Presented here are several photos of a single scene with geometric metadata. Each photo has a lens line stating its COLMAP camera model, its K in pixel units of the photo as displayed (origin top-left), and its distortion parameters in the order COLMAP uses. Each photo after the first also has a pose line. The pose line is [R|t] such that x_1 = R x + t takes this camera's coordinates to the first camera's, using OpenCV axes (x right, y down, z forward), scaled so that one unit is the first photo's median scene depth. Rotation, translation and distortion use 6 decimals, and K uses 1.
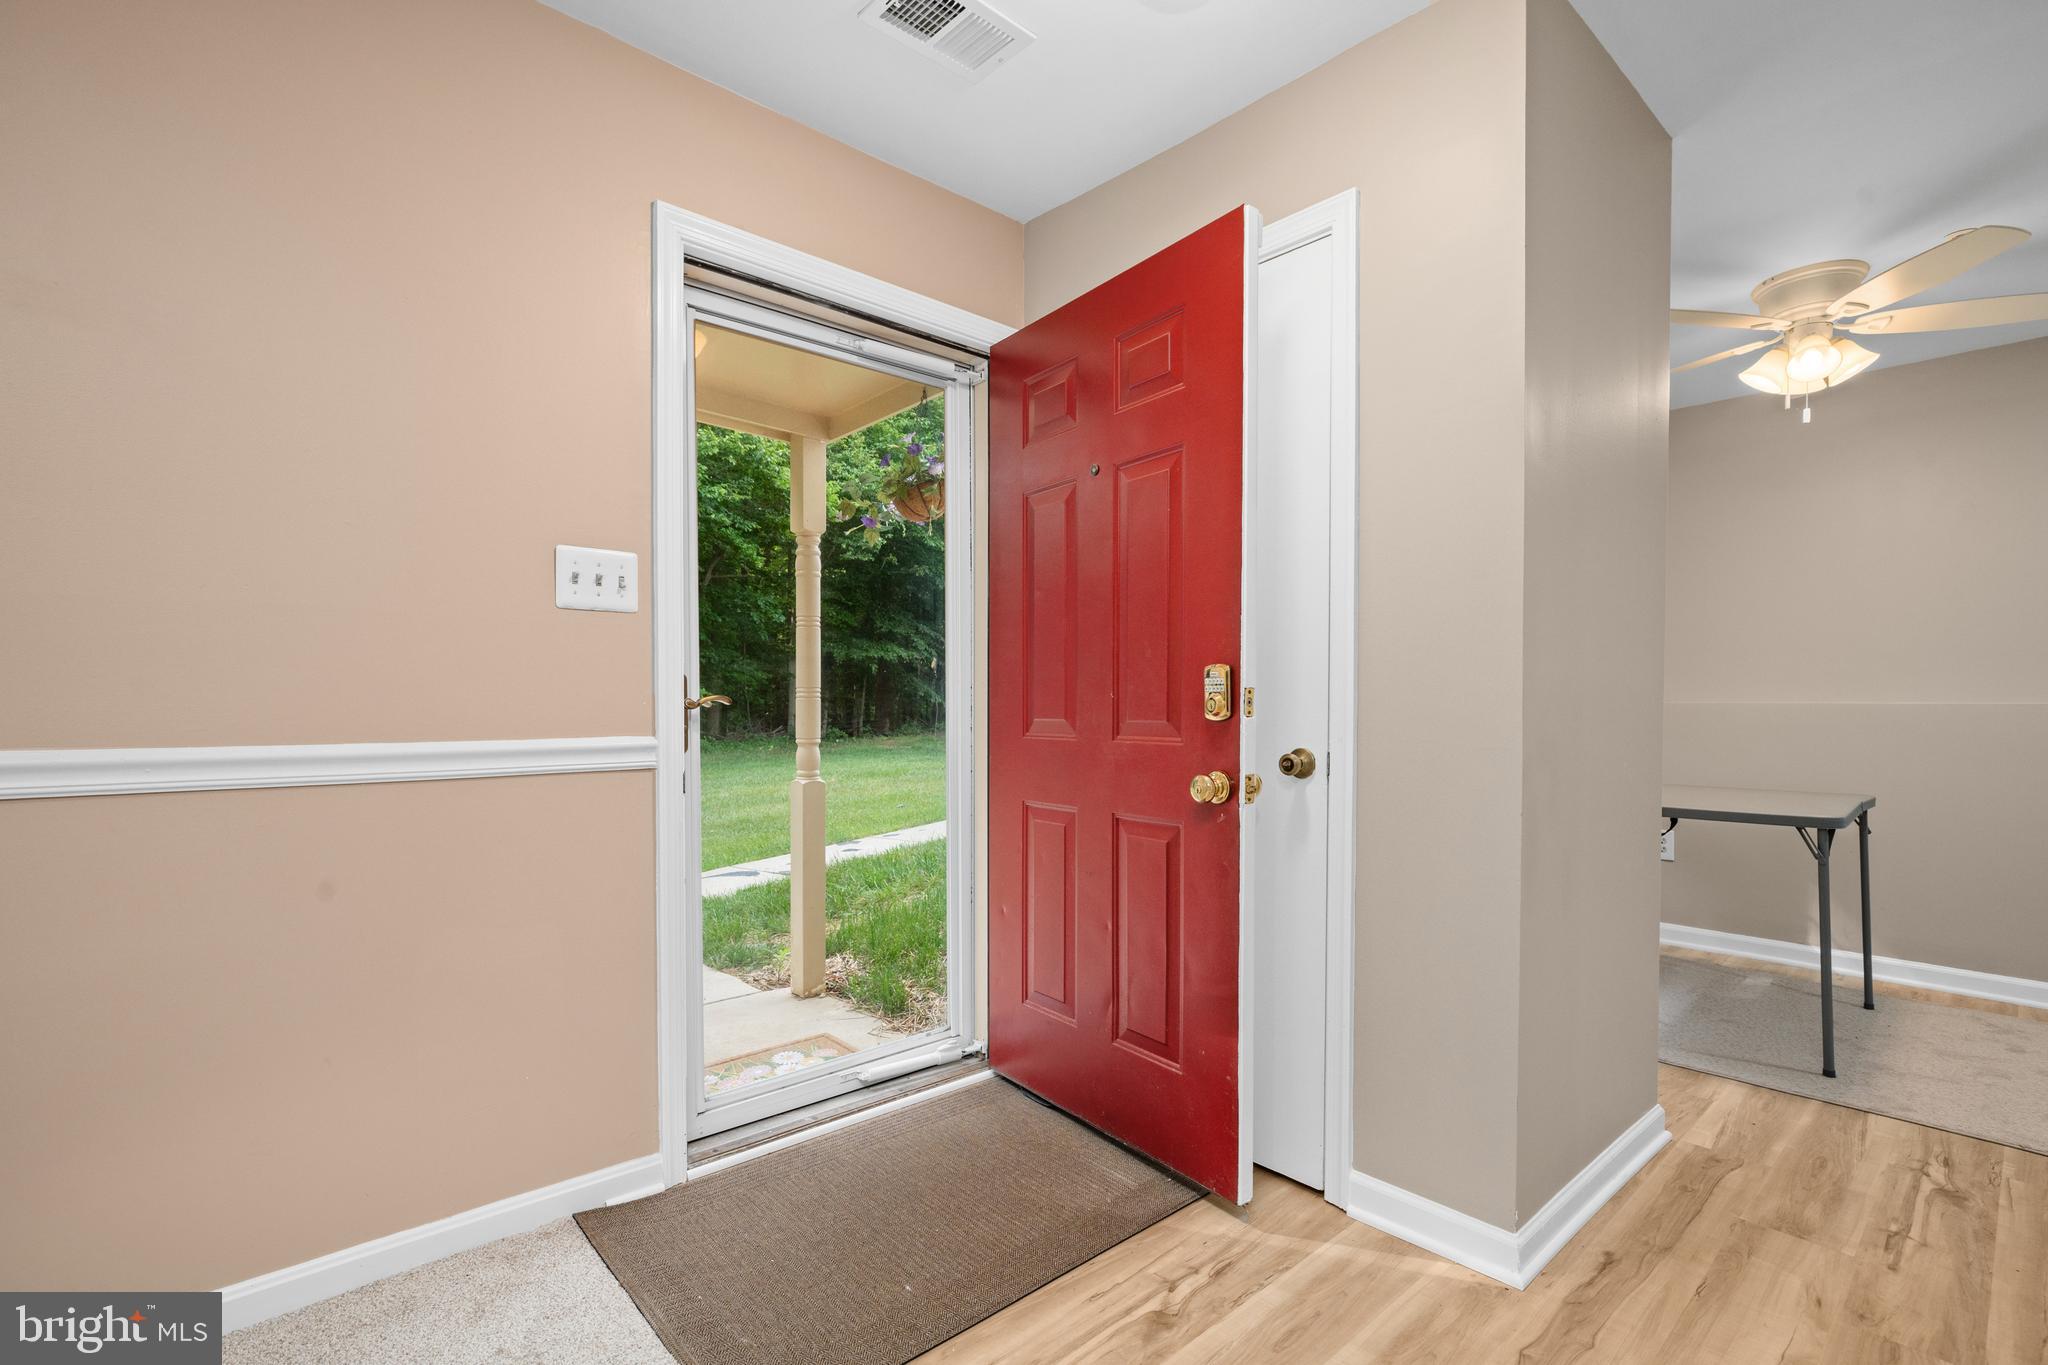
lens RADIAL K [[924.5, 0, 1050.3], [0, 924.5, 729.4], [0, 0, 1]] dist [-0.001128, 0.000053]
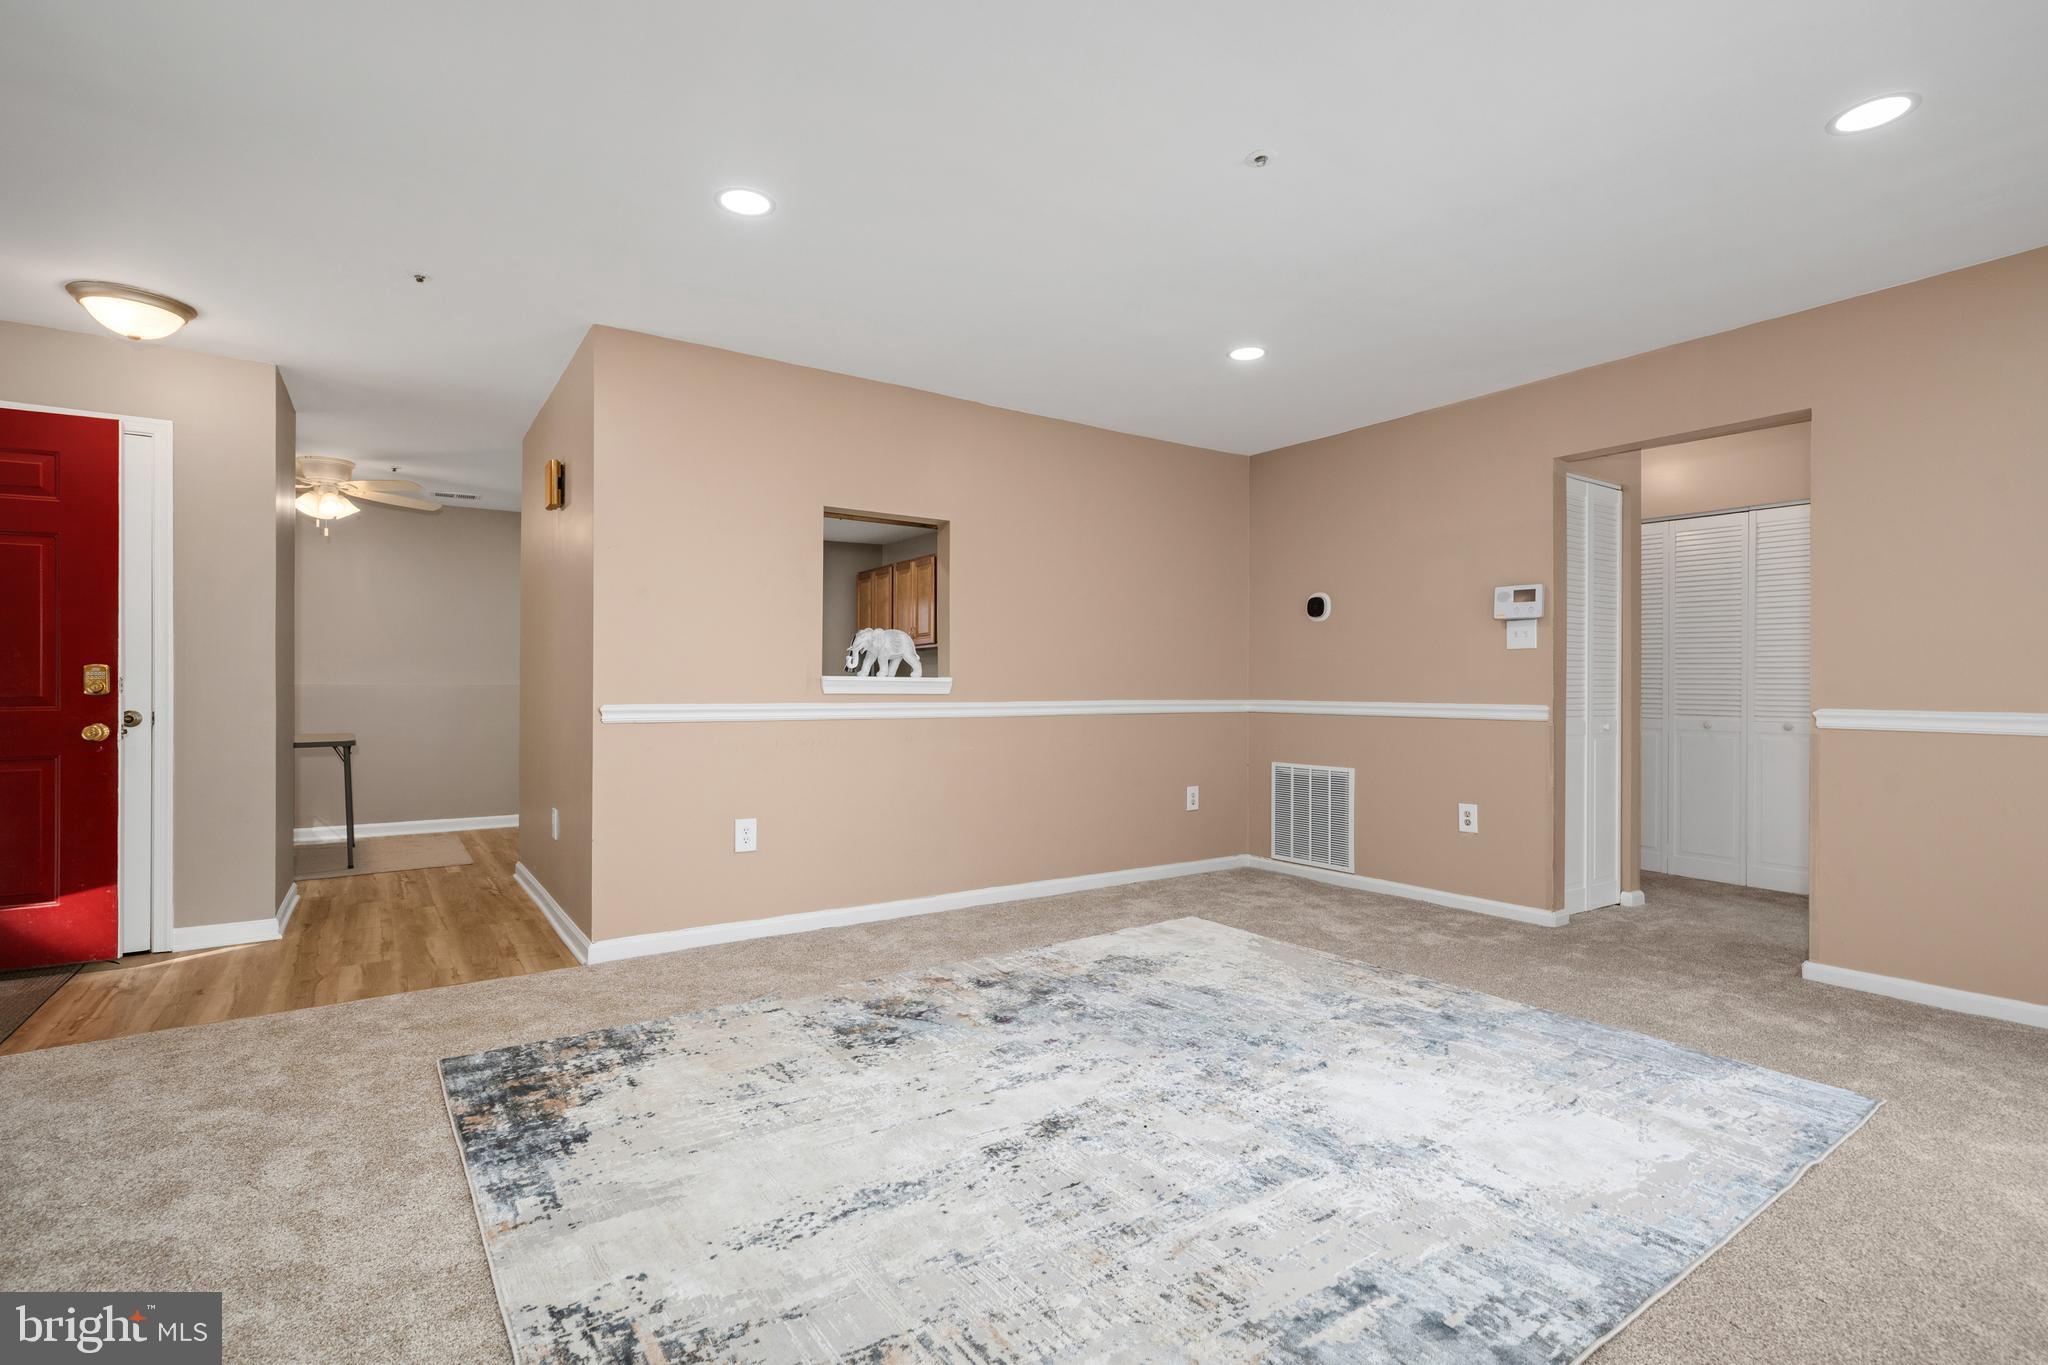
lens RADIAL K [[954.5, 0, 1007.4], [0, 954.5, 684.3], [0, 0, 1]] dist [-0.012237, 0.008212]
pose [[0.152970, -0.000504, 0.988231, -1.273933], [0.022788, 0.999736, -0.003018, 0.015177], [-0.987968, 0.022982, 0.152941, -0.955767]]
